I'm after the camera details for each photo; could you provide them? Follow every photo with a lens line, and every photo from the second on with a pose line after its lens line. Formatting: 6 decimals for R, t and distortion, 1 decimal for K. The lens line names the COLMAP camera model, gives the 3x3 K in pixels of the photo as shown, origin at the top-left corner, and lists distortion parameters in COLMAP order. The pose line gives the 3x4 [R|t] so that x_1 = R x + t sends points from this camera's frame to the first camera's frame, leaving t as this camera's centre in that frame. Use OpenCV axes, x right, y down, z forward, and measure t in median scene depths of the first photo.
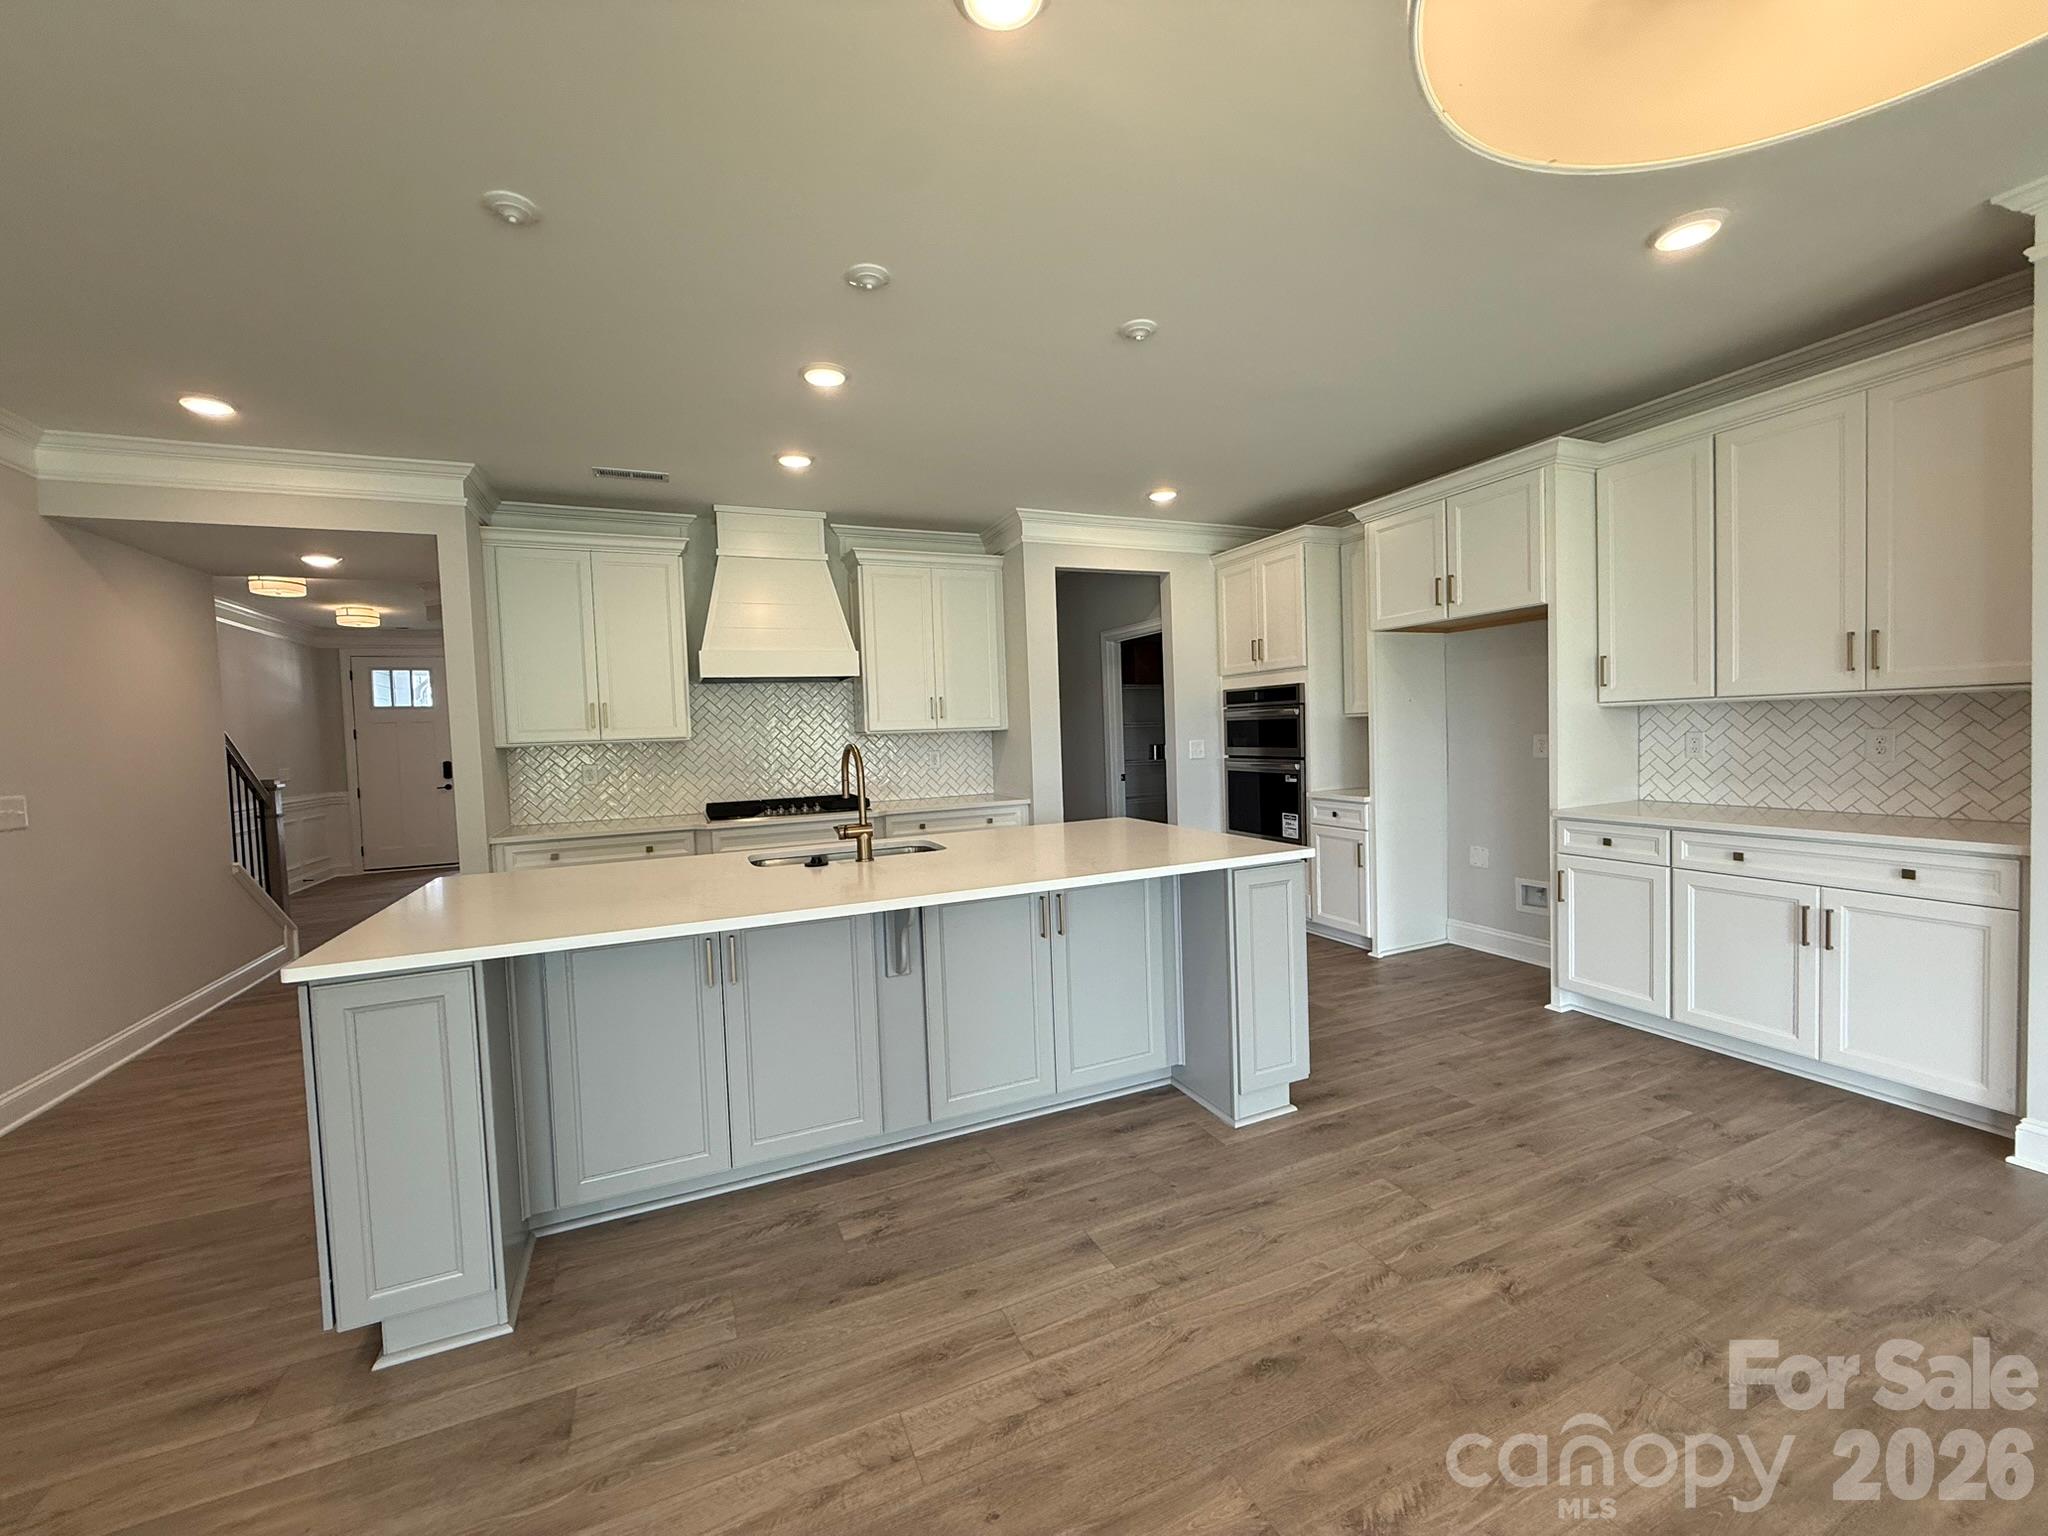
lens RADIAL K [[813.2, 0, 1020.0], [0, 813.2, 765.6], [0, 0, 1]] dist [-0.000304, -0.000099]
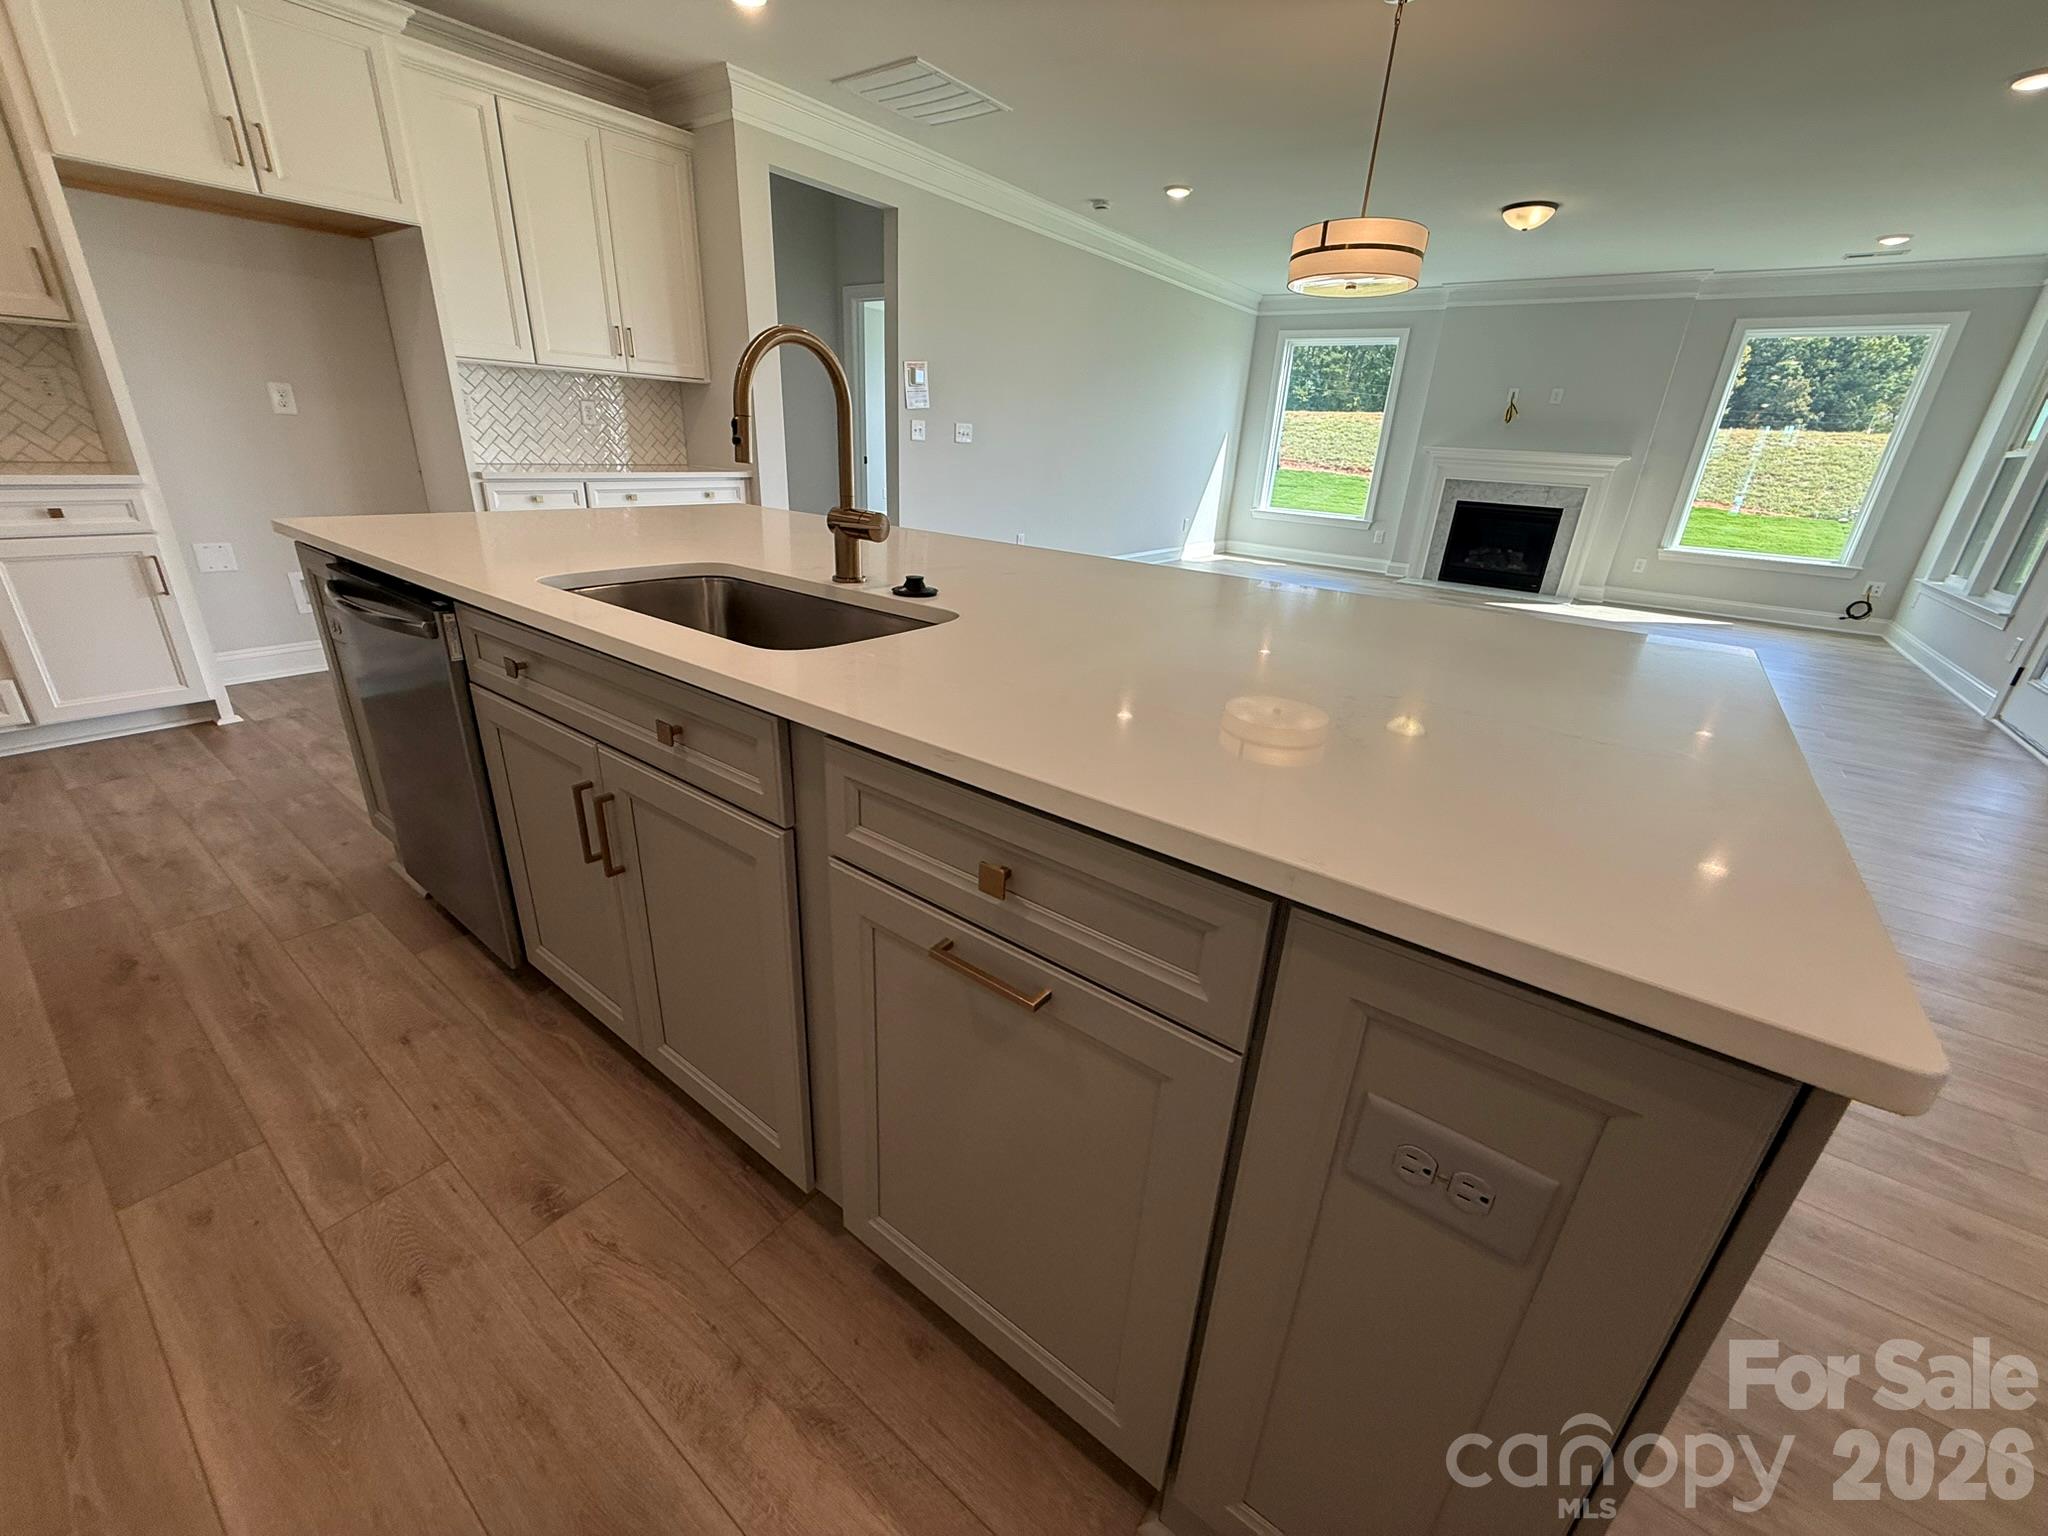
lens RADIAL K [[813.2, 0, 1020.0], [0, 813.2, 765.6], [0, 0, 1]] dist [-0.000304, -0.000099]
pose [[-0.493772, -0.316610, 0.809906, -0.778126], [0.005489, 0.930210, 0.366986, 0.036407], [-0.869574, 0.185653, -0.457574, 1.268312]]
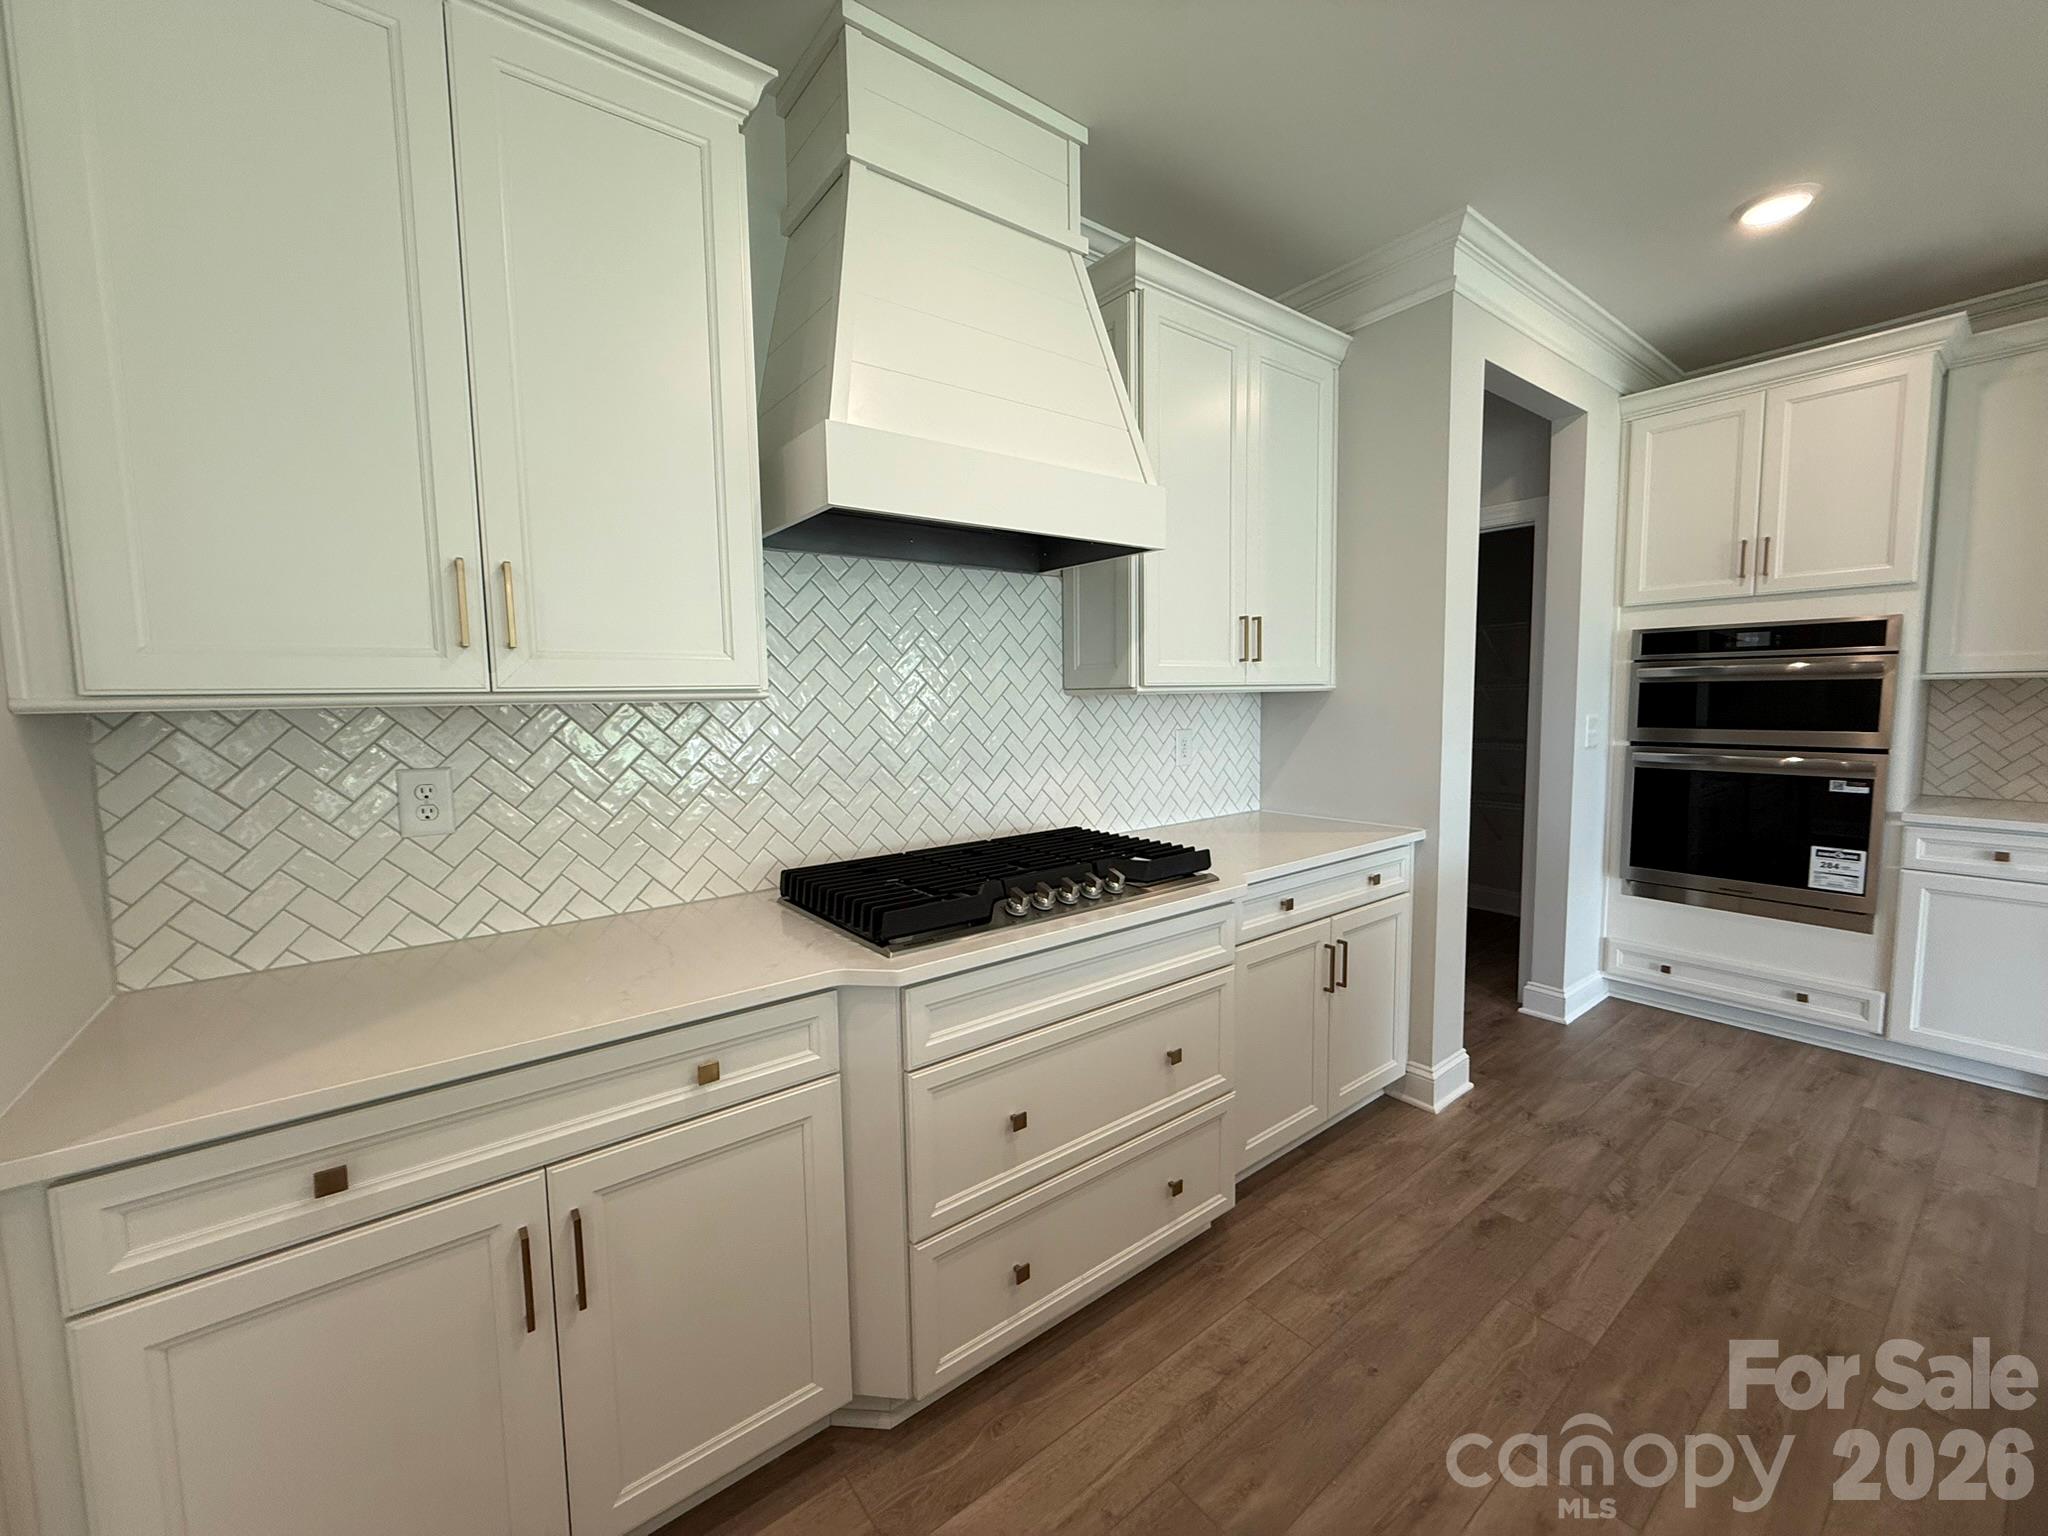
lens RADIAL K [[813.2, 0, 1020.0], [0, 813.2, 765.6], [0, 0, 1]] dist [-0.000304, -0.000099]
pose [[0.969862, -0.002273, 0.243646, -0.676095], [-0.006654, 0.999336, 0.035811, -0.028073], [-0.243566, -0.036353, 0.969203, 1.128650]]
